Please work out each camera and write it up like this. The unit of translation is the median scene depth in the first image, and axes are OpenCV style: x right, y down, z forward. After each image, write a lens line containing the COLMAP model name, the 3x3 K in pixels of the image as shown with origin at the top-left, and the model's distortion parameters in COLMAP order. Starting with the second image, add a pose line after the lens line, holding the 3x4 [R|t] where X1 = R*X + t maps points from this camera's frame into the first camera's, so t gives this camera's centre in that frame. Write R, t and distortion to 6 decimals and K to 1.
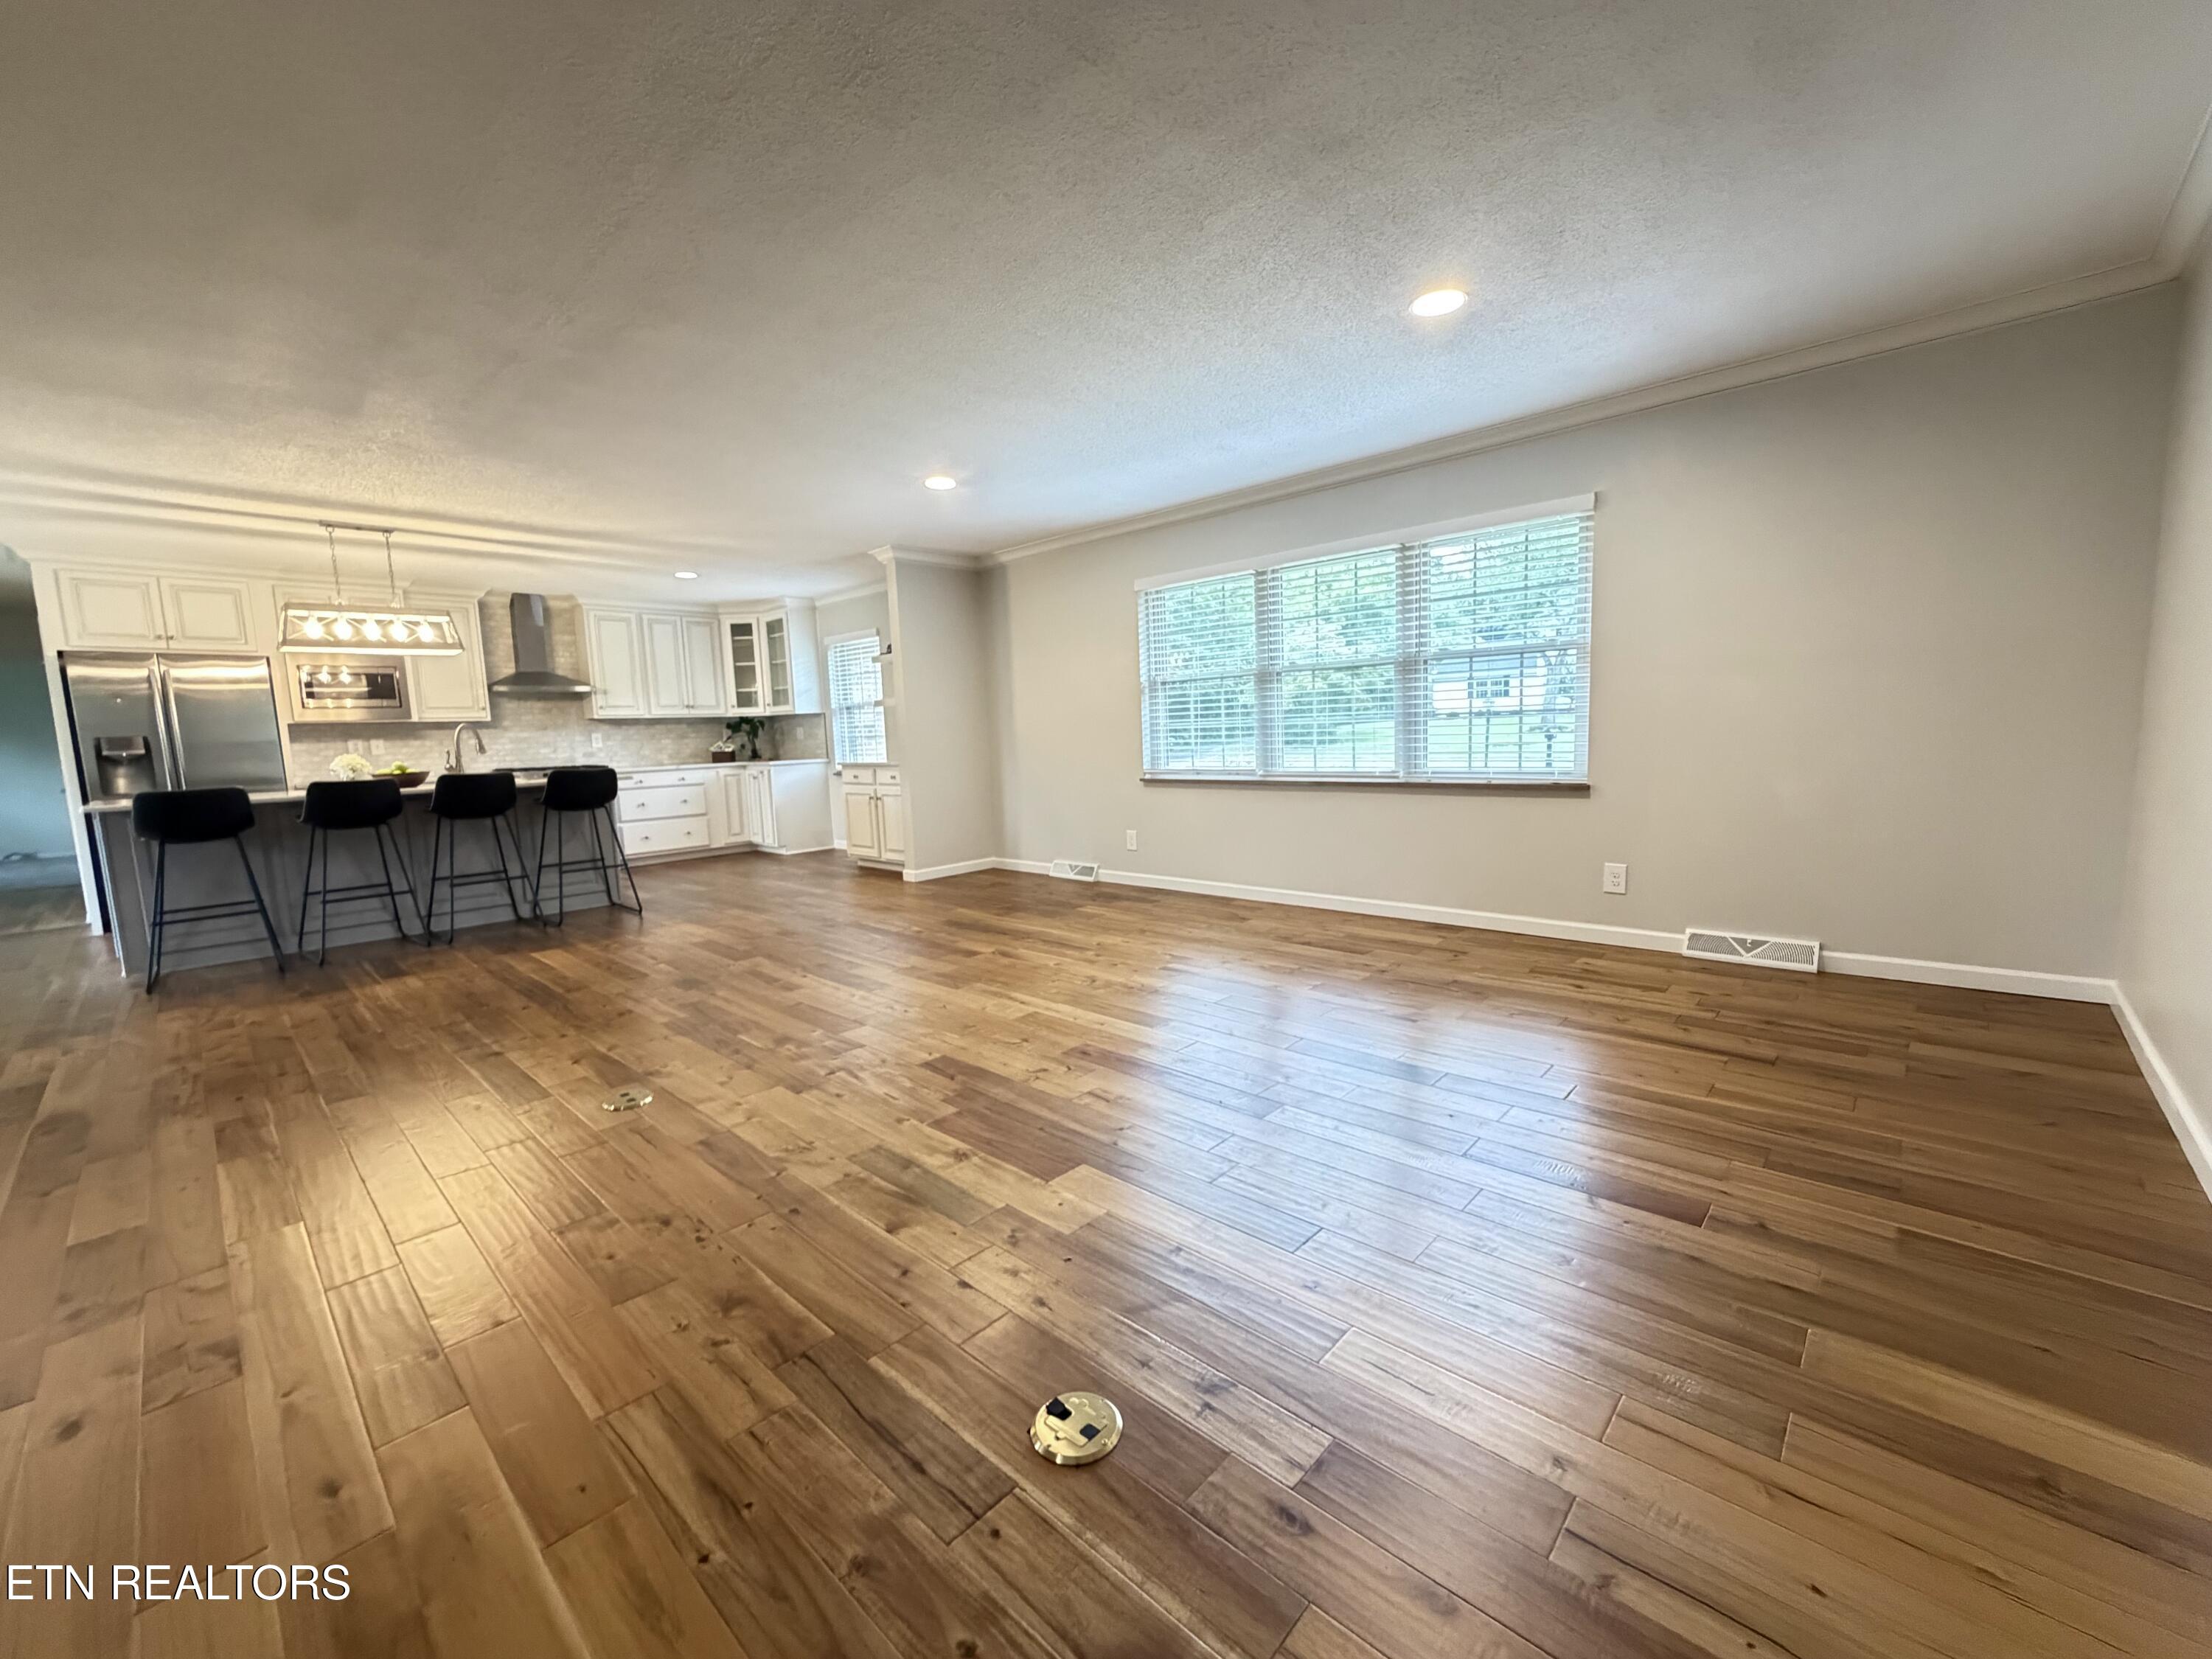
lens RADIAL K [[884.3, 0, 1098.7], [0, 884.3, 830.2], [0, 0, 1]] dist [-0.000588, 0.000473]
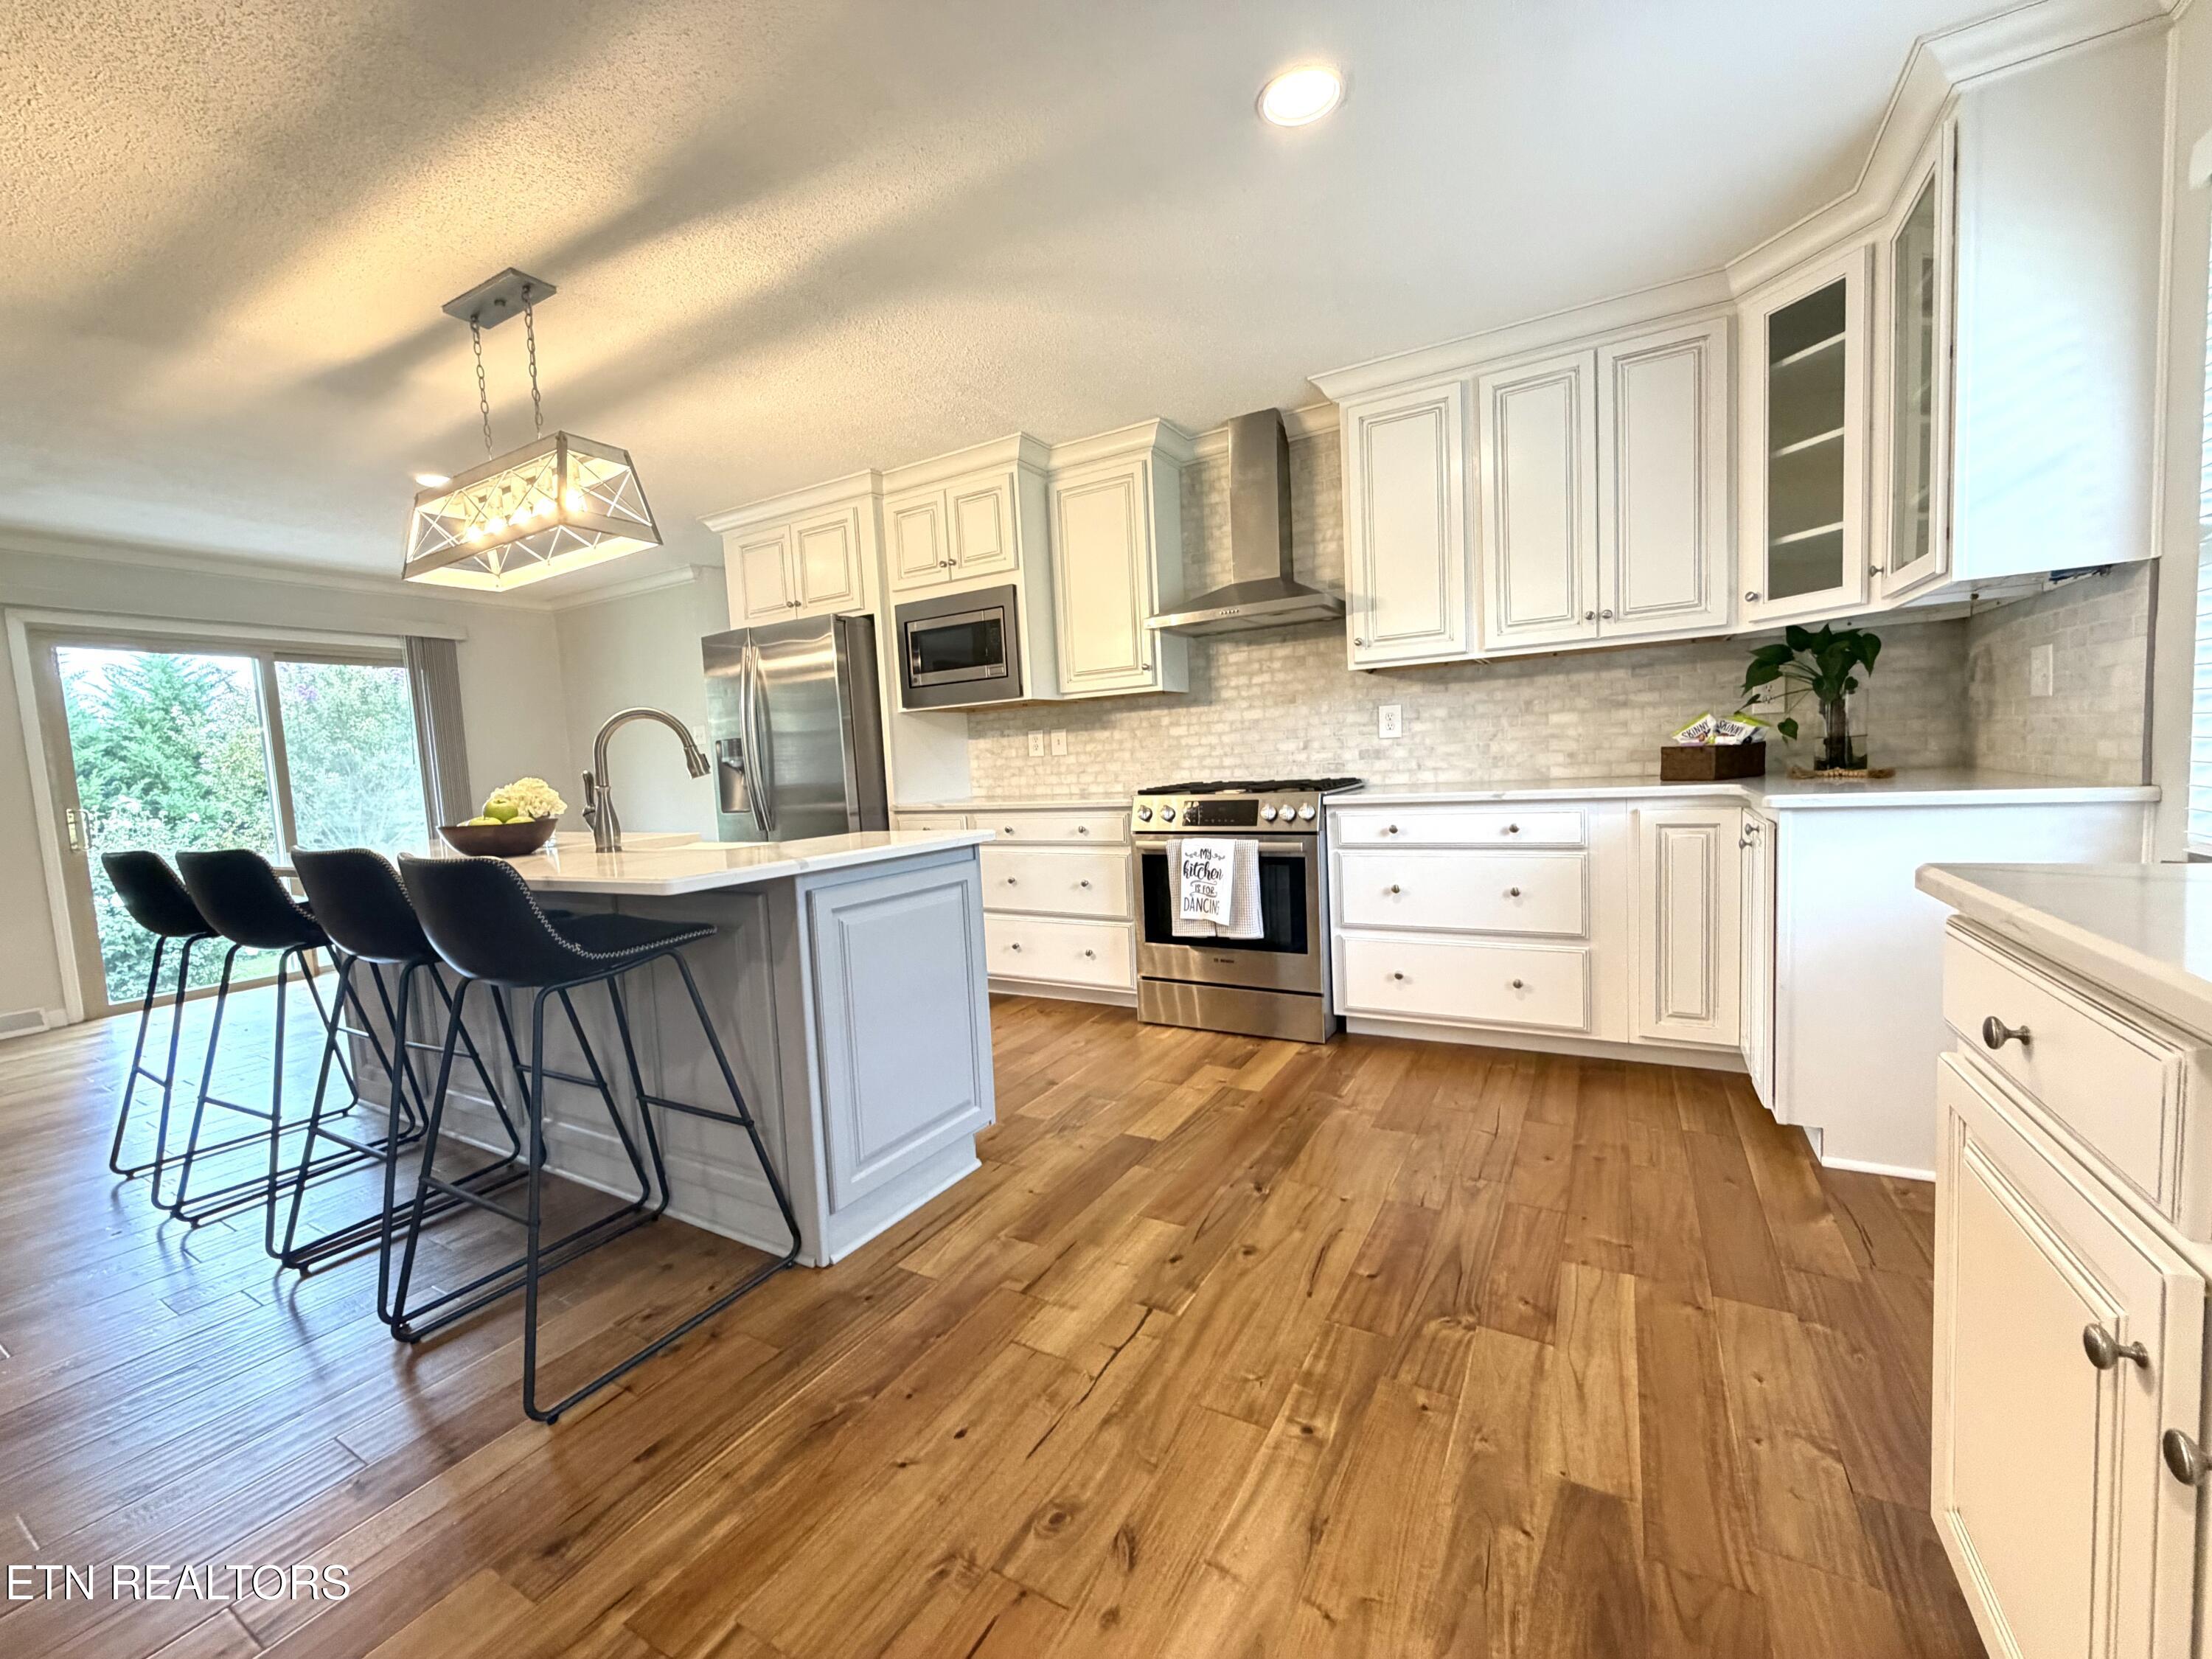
lens RADIAL K [[884.3, 0, 1098.7], [0, 884.3, 830.2], [0, 0, 1]] dist [-0.000588, 0.000473]
pose [[0.232909, 0.102232, -0.967110, -0.272751], [-0.064047, 0.993913, 0.089641, -0.122111], [0.970387, 0.041062, 0.238039, 1.187789]]
